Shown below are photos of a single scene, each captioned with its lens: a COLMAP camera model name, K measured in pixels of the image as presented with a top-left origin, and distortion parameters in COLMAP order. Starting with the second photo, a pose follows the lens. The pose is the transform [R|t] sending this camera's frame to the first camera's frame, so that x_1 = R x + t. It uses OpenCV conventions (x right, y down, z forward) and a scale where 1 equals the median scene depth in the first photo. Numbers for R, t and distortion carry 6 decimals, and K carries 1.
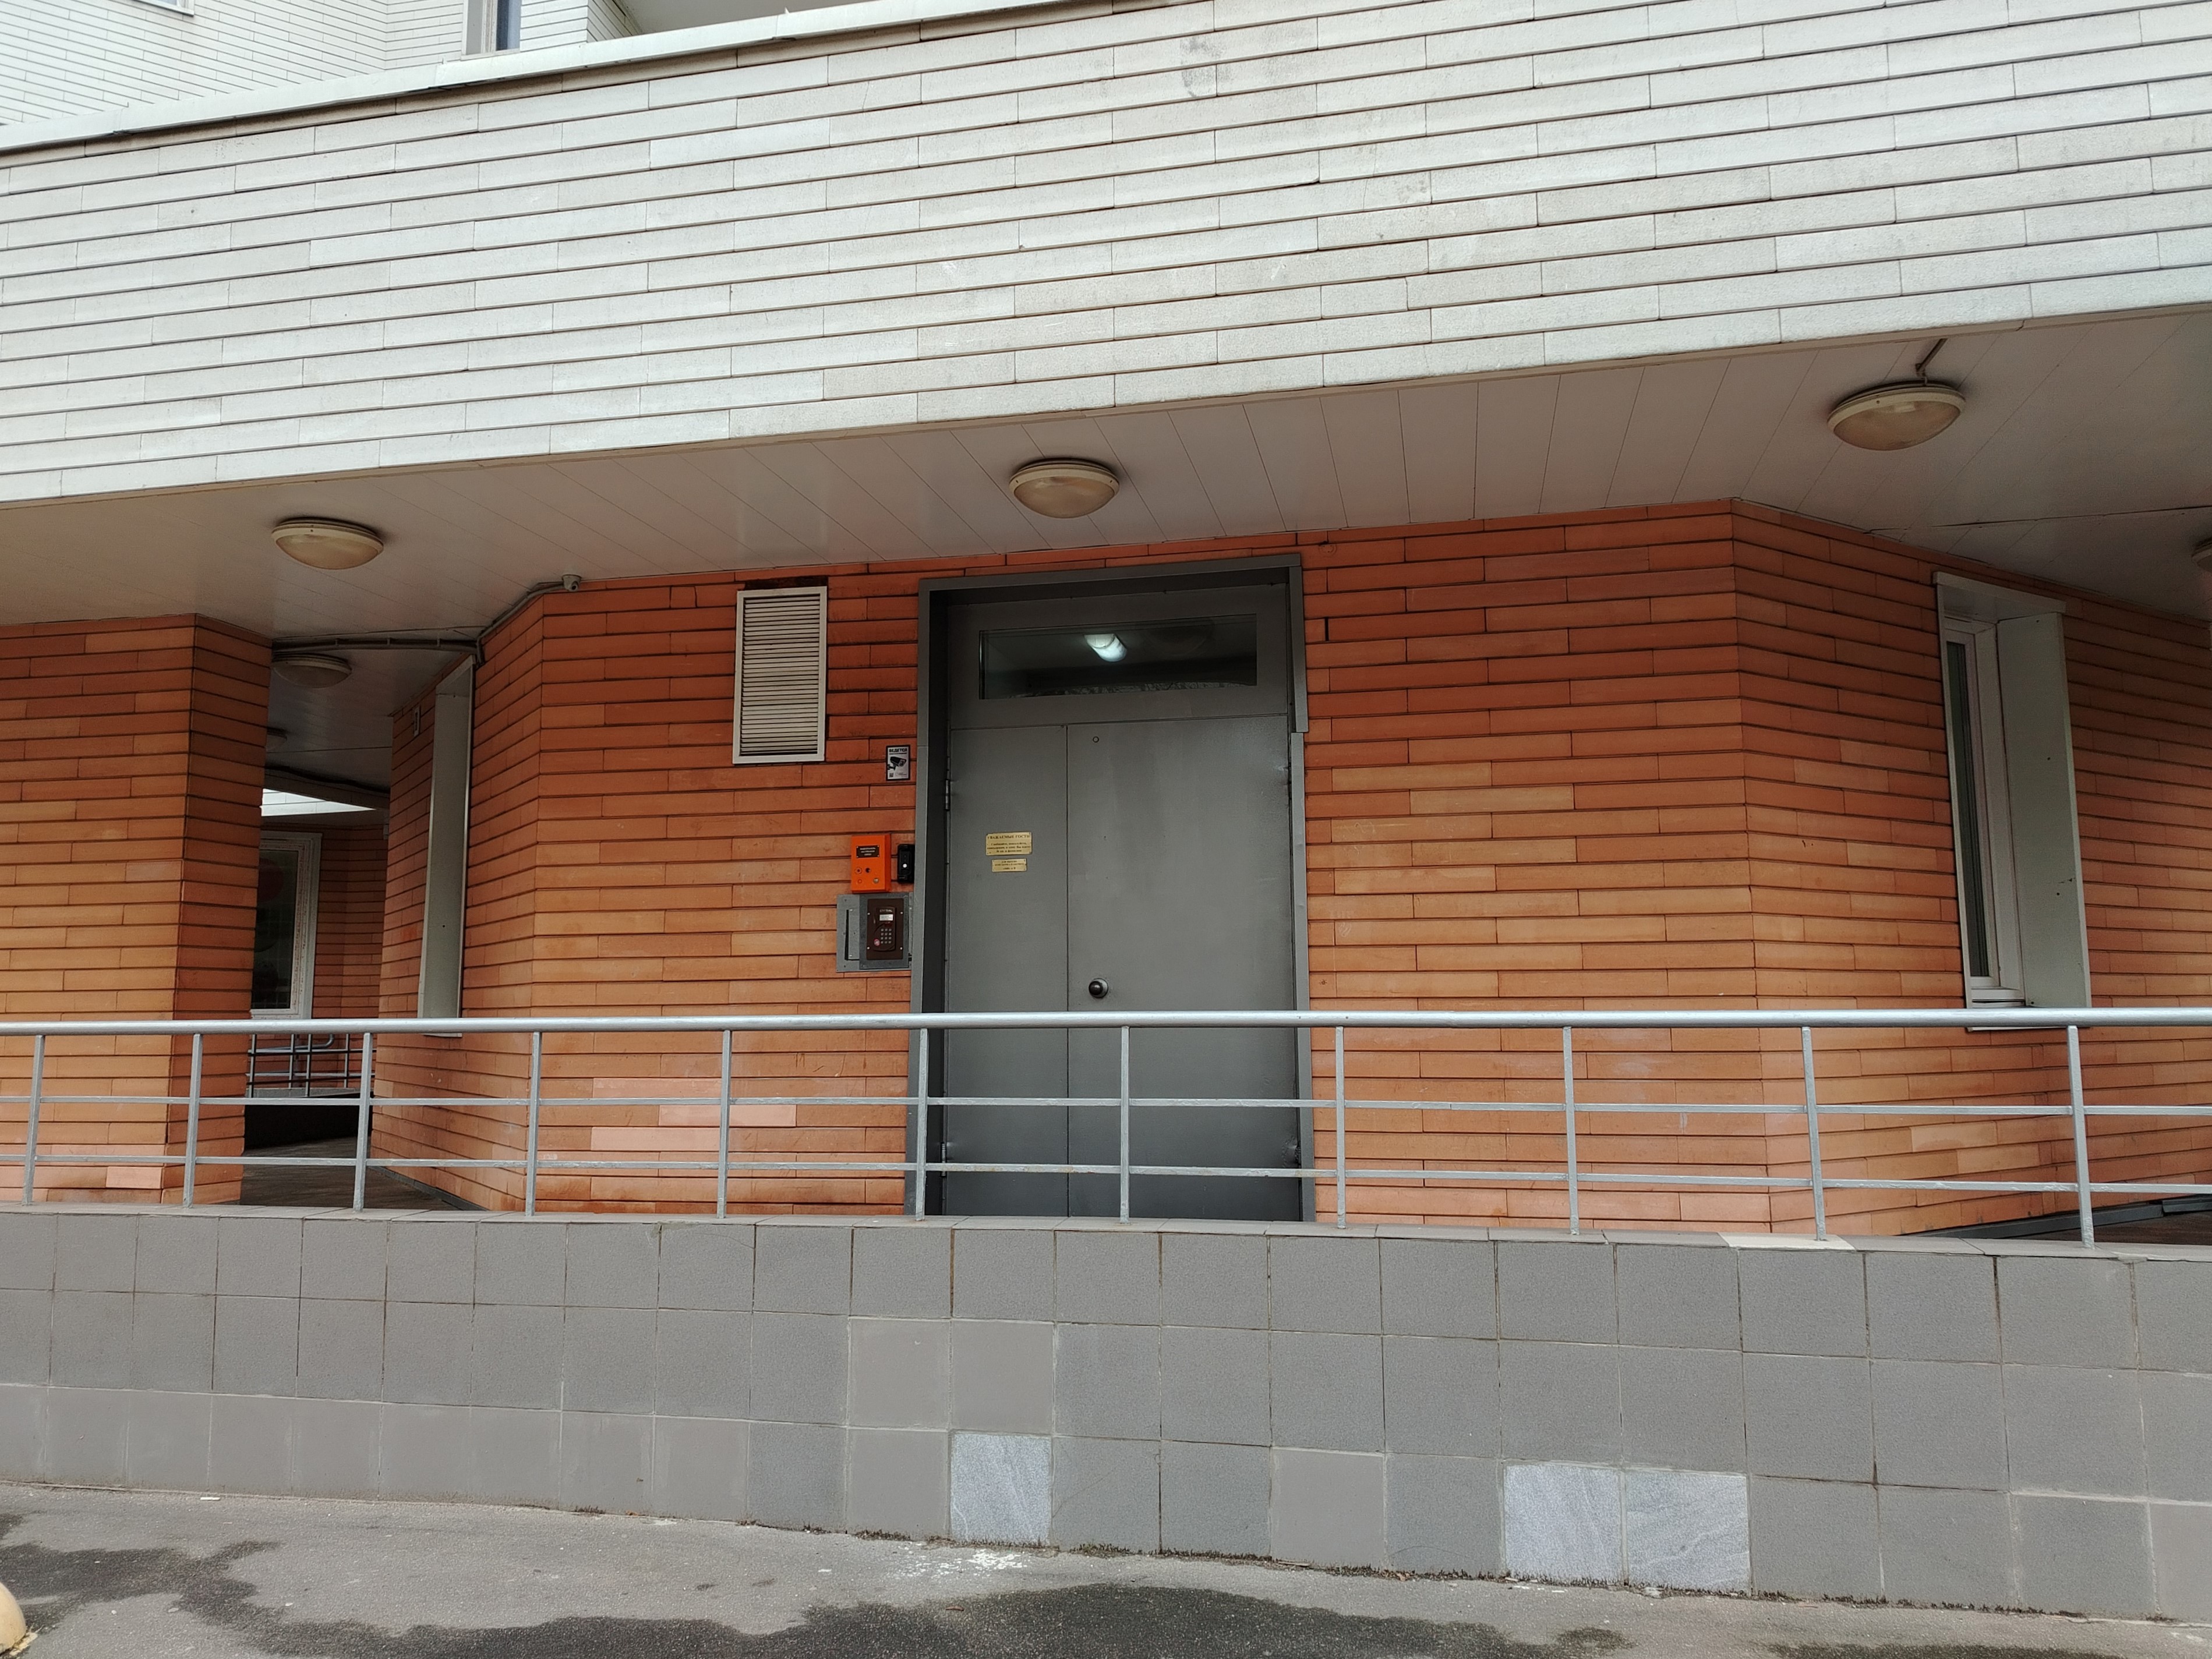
lens RADIAL K [[1565.4, 0, 1089.8], [0, 1565.4, 851.9], [0, 0, 1]] dist [0.063159, -0.051726]
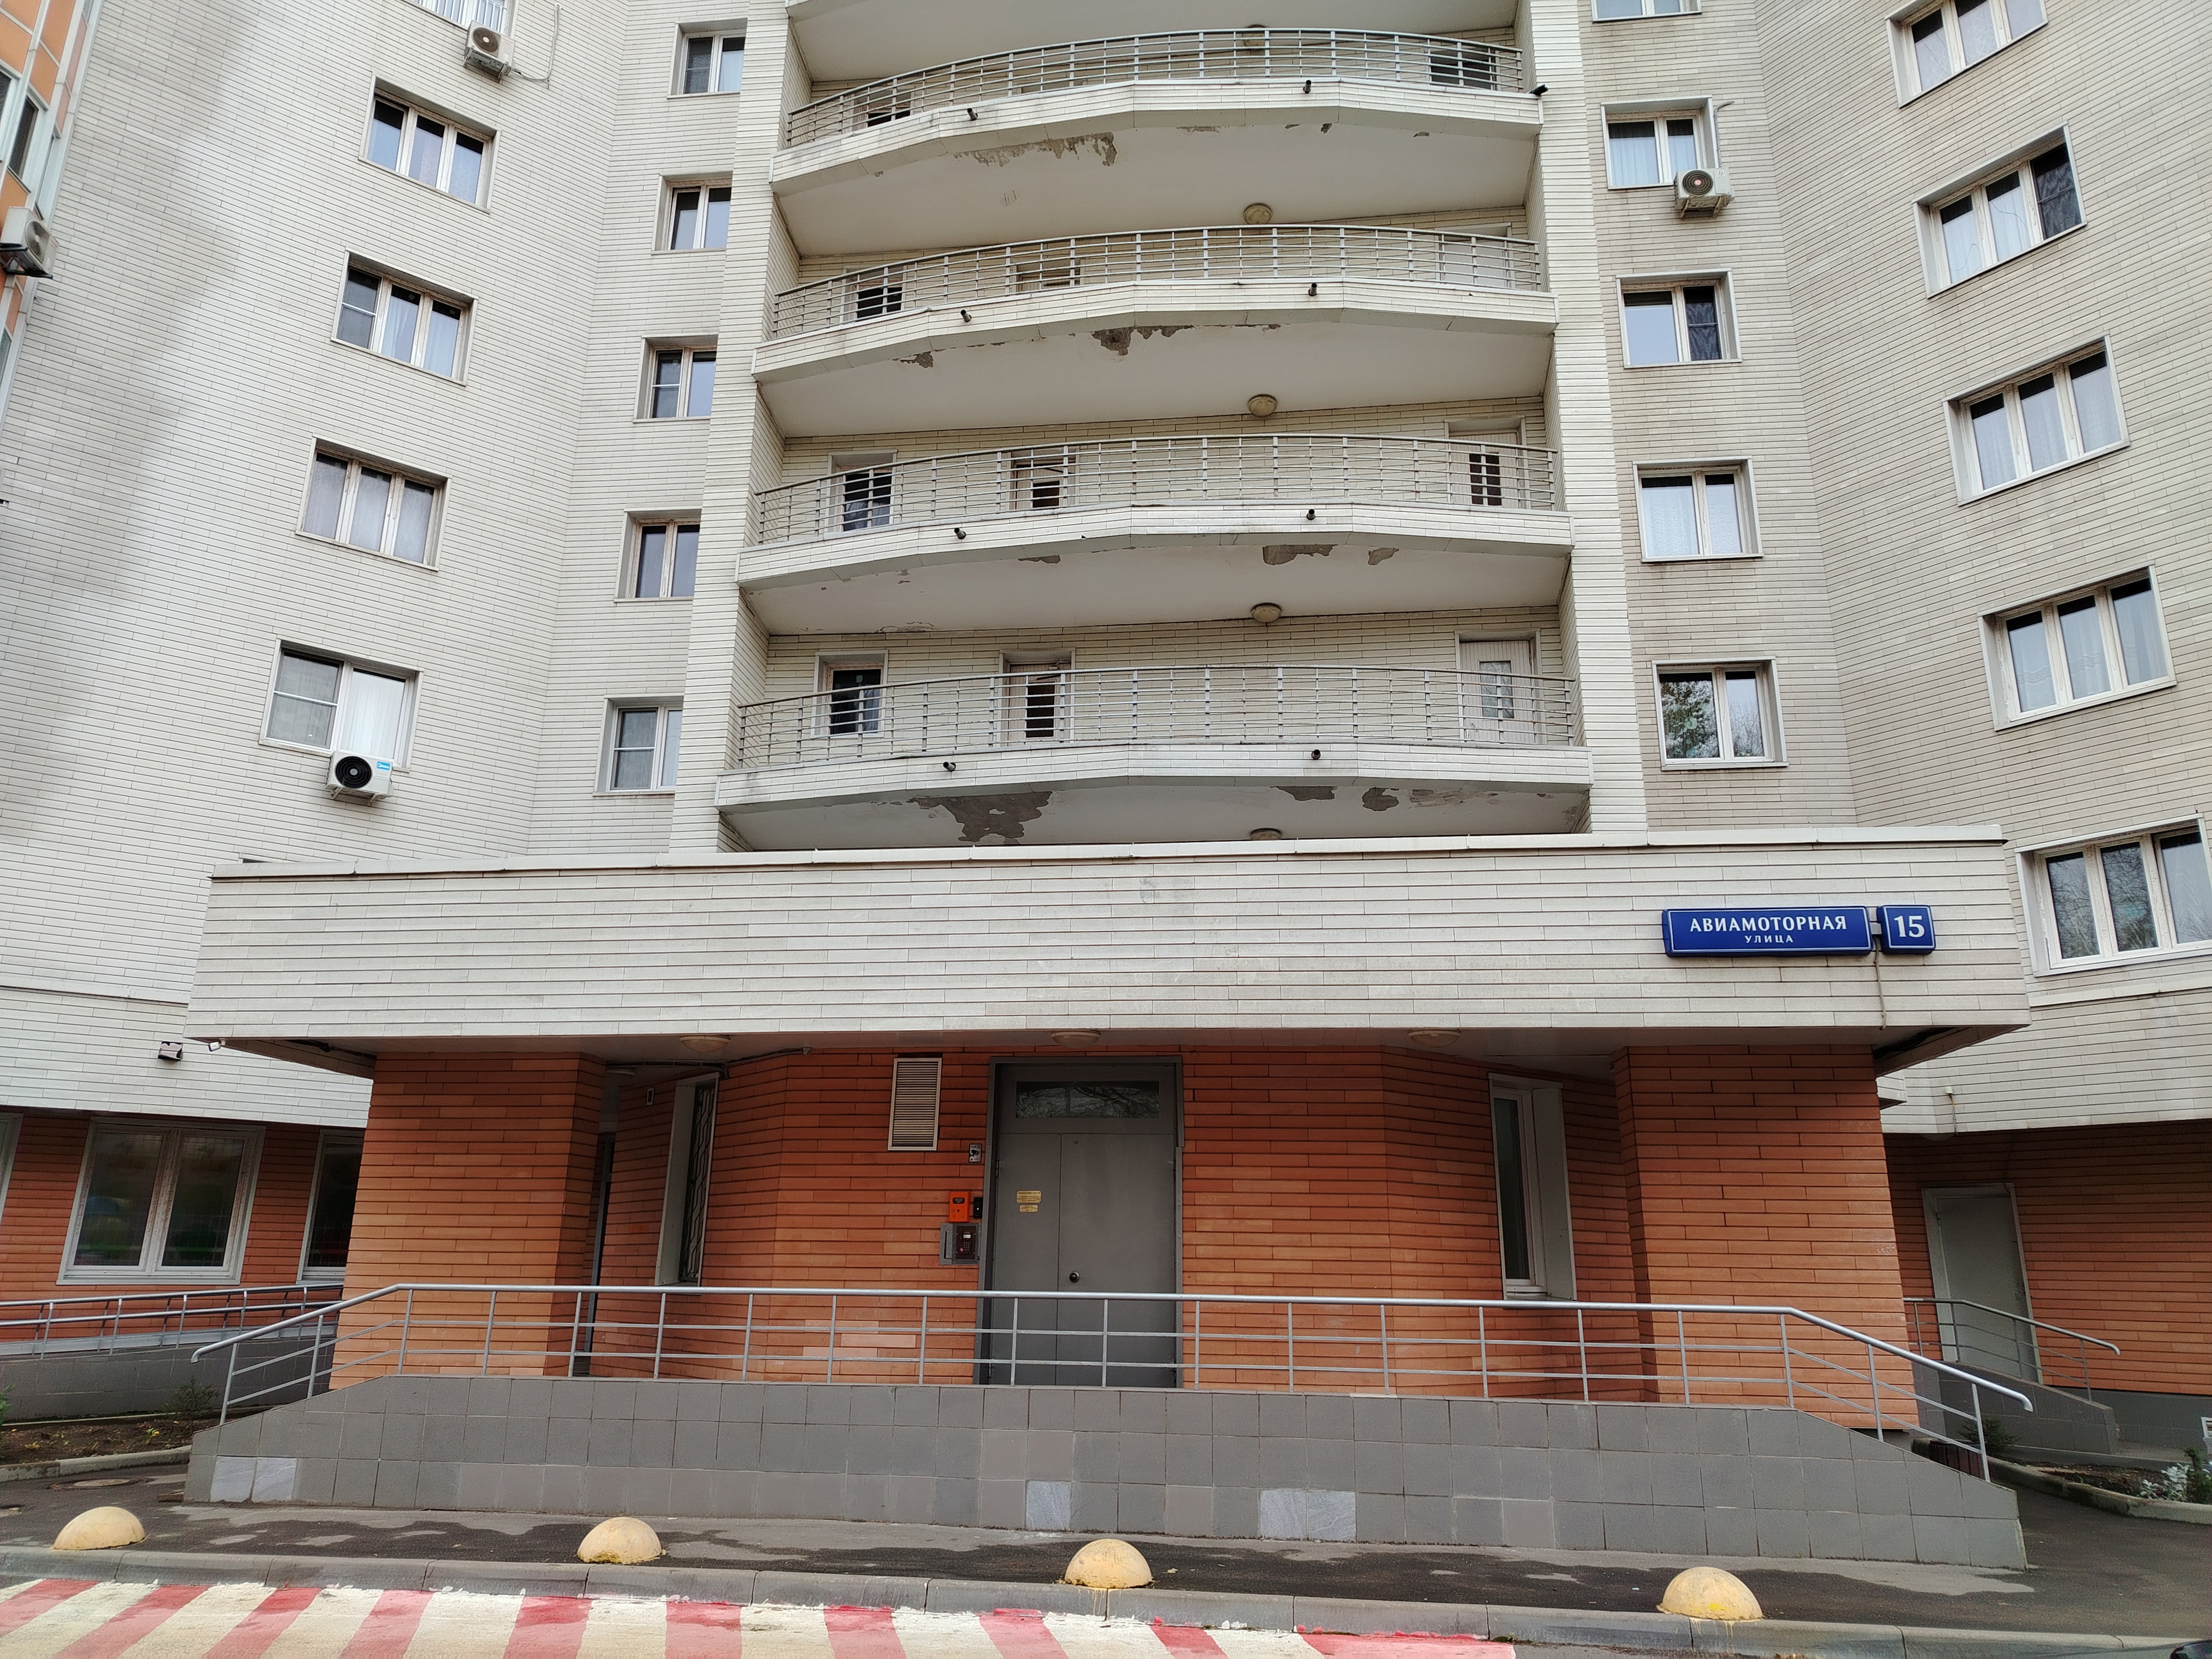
lens RADIAL K [[1565.5, 0, 1099.8], [0, 1565.5, 813.9], [0, 0, 1]] dist [0.063159, -0.051726]
pose [[0.994602, 0.048785, 0.091580, -0.179367], [-0.031281, 0.982494, -0.183647, -0.125616], [-0.098936, 0.179791, 0.978717, -1.073809]]
